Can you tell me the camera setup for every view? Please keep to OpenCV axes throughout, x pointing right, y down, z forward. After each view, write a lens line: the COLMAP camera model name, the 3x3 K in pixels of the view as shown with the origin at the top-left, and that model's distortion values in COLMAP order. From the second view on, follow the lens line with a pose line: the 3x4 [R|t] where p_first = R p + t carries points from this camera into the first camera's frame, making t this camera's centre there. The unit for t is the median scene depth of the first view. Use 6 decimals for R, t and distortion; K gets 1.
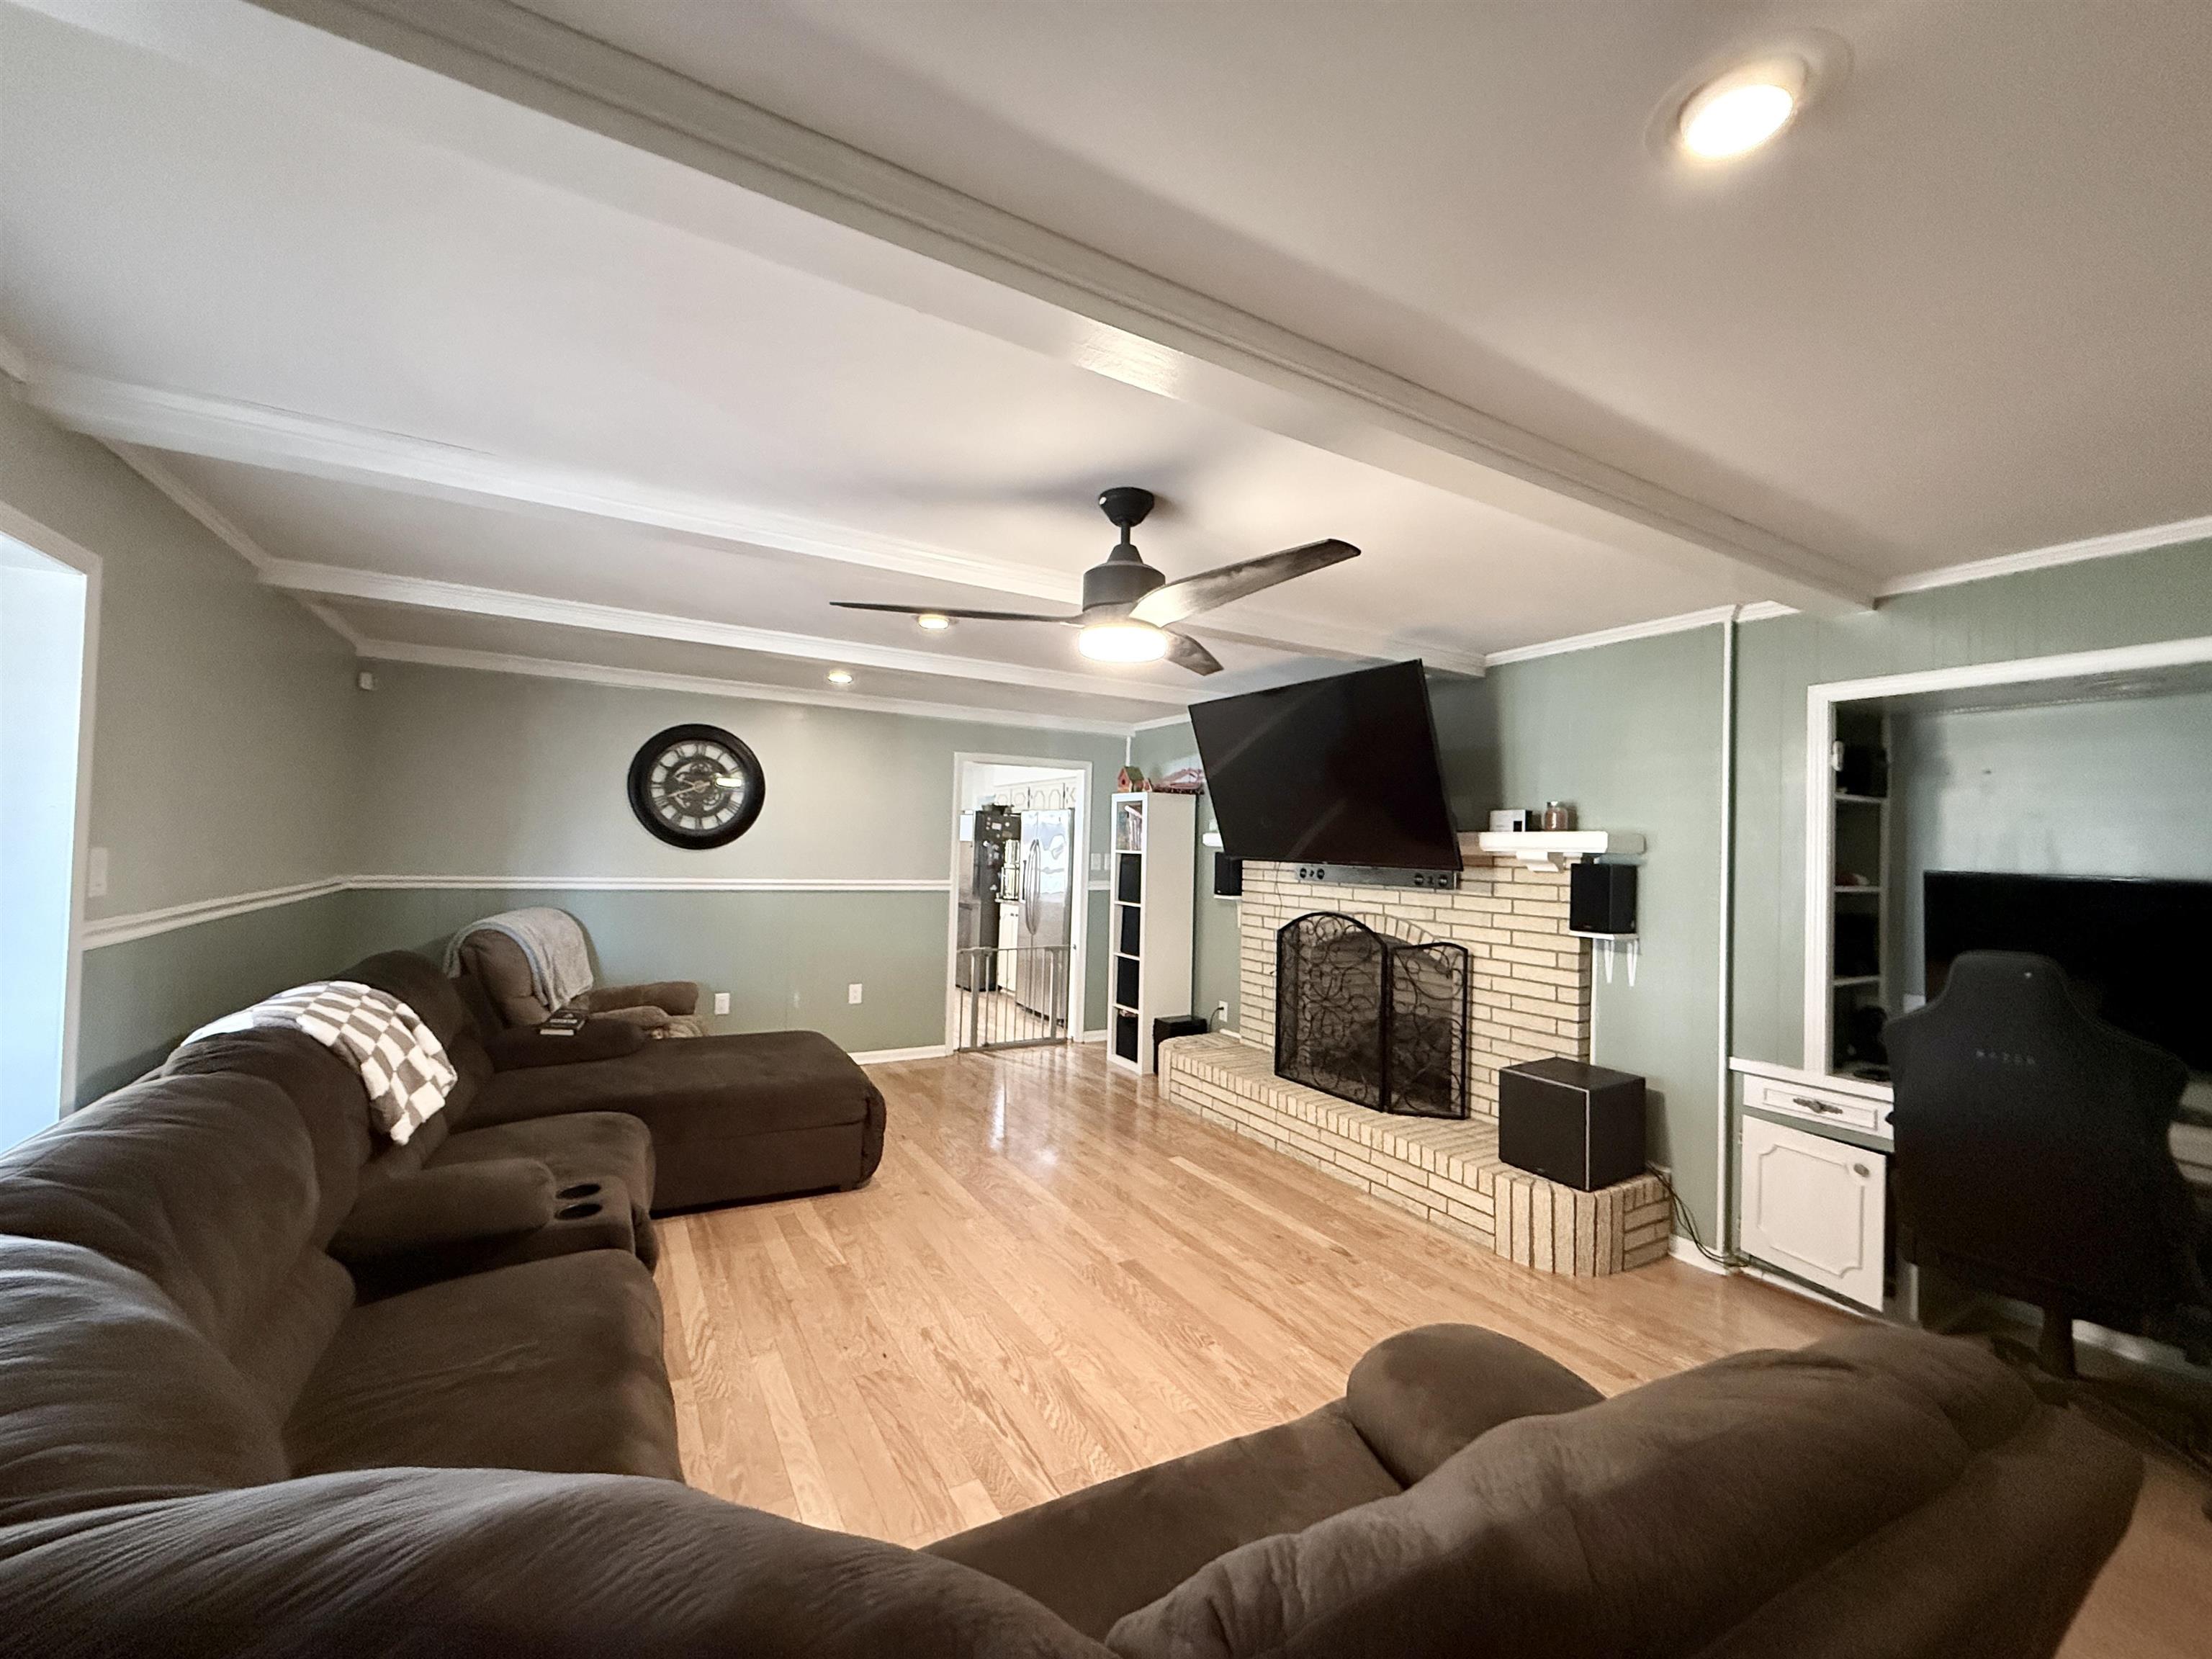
lens RADIAL K [[878.2, 0, 1103.5], [0, 878.2, 834.1], [0, 0, 1]] dist [-0.000770, -0.000229]
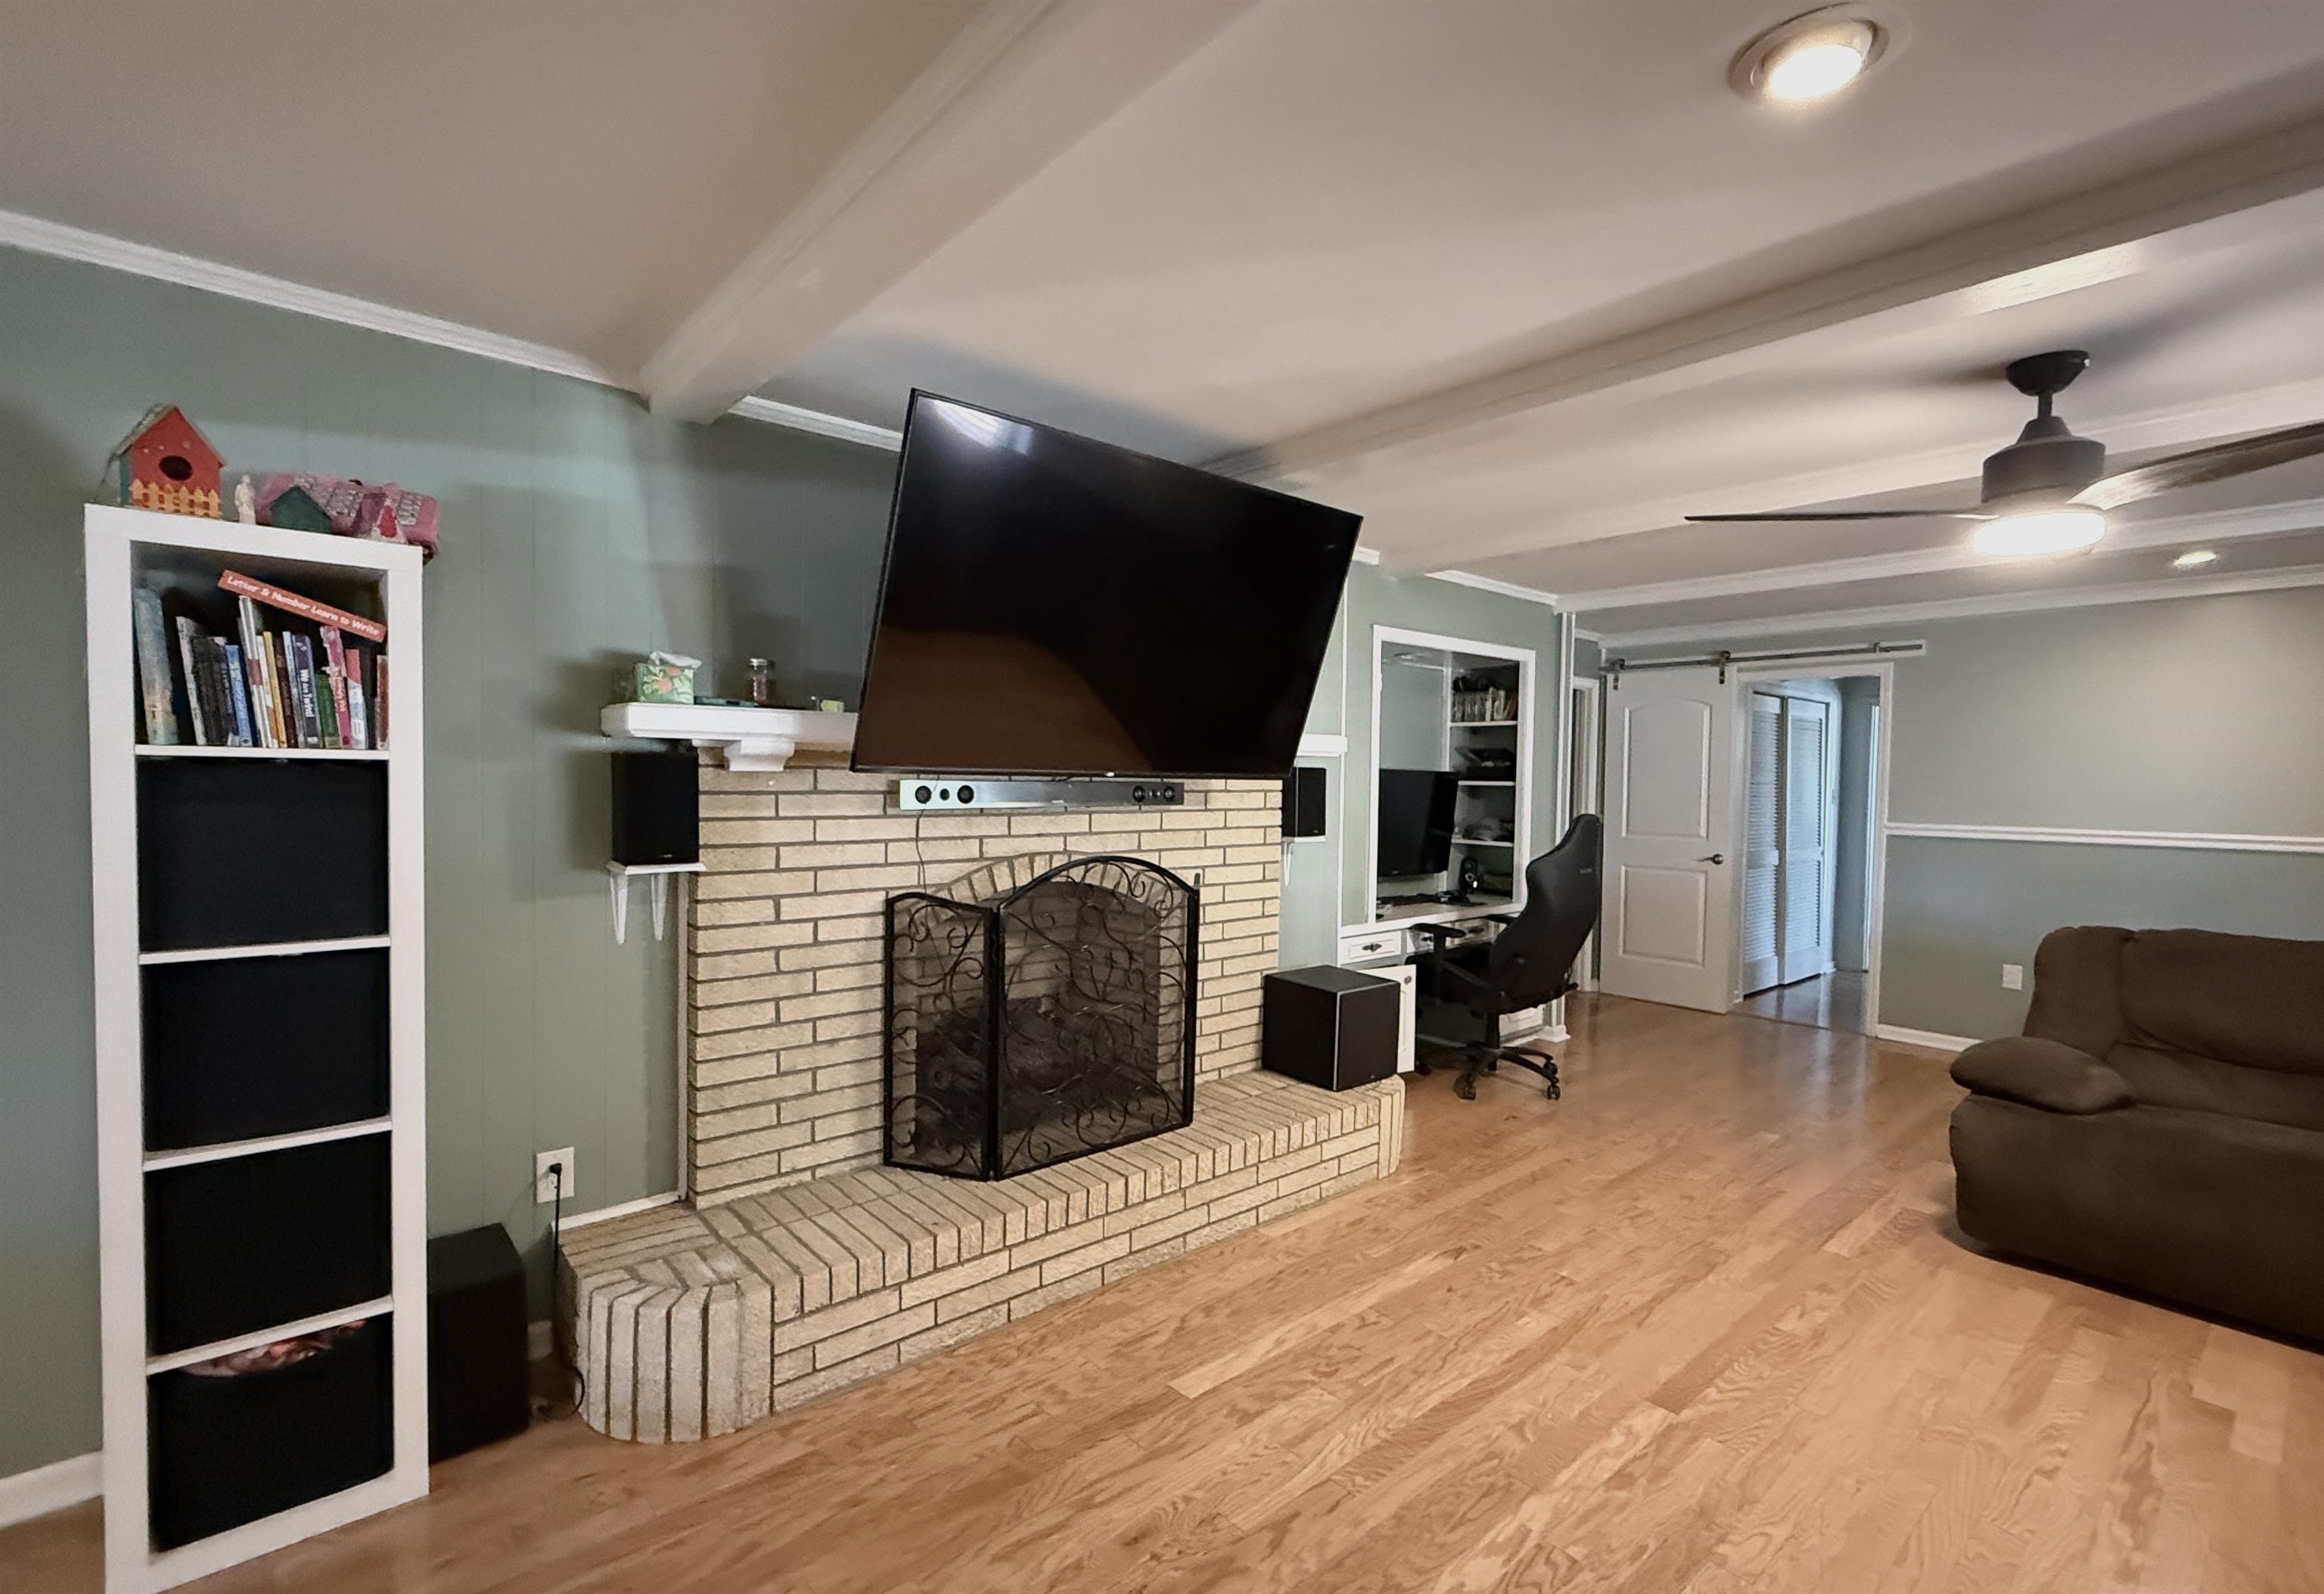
lens RADIAL K [[1061.2, 0, 1165.6], [0, 1061.2, 808.2], [0, 0, 1]] dist [-0.003967, 0.000137]
pose [[-0.190514, -0.062130, 0.979716, -0.514568], [-0.032082, 0.997856, 0.057042, 0.015057], [-0.981160, -0.020564, -0.192099, 1.224418]]
